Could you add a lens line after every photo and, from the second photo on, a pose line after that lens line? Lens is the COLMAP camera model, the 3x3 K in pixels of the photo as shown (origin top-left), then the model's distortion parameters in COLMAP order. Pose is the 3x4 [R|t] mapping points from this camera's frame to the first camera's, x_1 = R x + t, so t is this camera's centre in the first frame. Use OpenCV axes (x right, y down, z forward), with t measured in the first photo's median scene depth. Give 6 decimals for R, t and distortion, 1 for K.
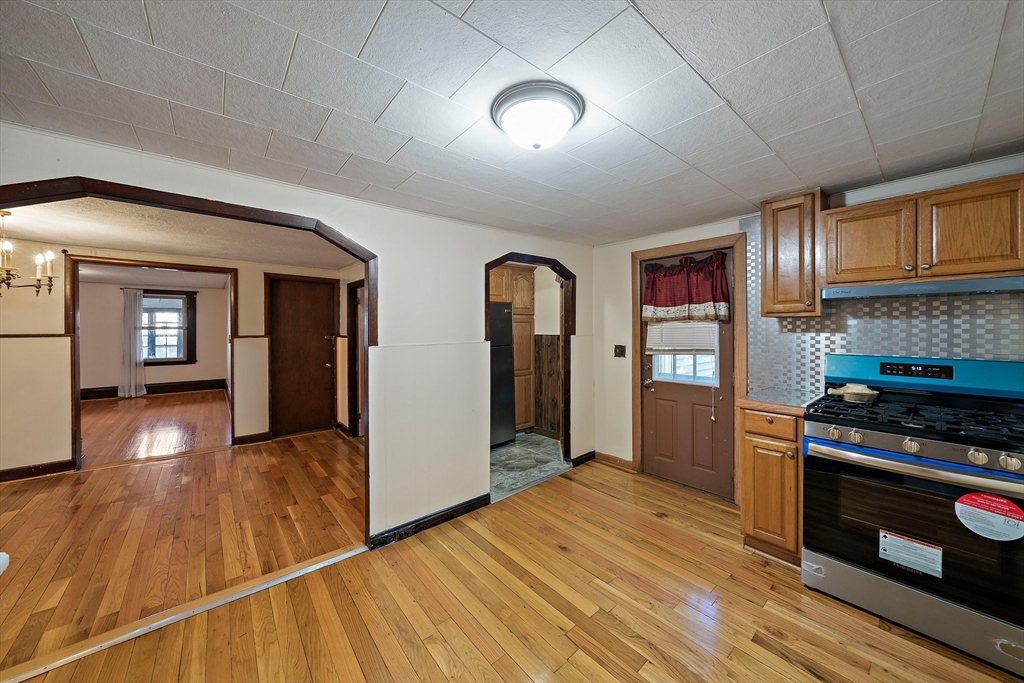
lens RADIAL K [[355.3, 0, 509.3], [0, 355.3, 327.4], [0, 0, 1]] dist [-0.008009, 0.000460]
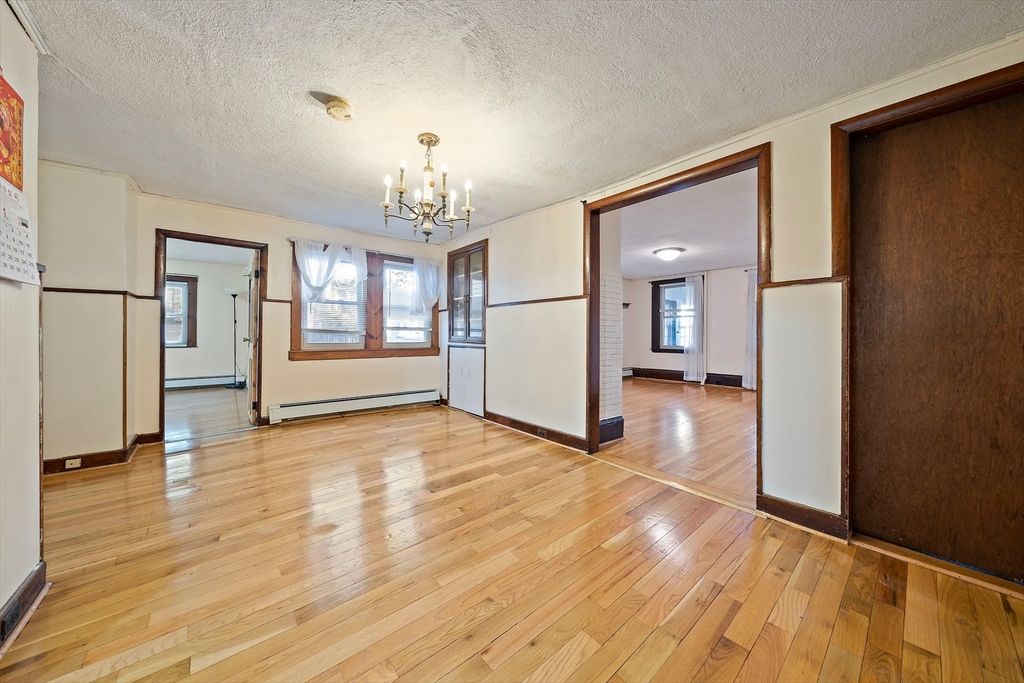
lens RADIAL K [[355.3, 0, 514.1], [0, 355.3, 335.4], [0, 0, 1]] dist [-0.008009, 0.000460]
pose [[0.002920, 0.006938, -0.999972, -0.436958], [-0.000201, 0.999976, 0.006937, 0.134328], [0.999996, 0.000181, 0.002922, 0.970332]]
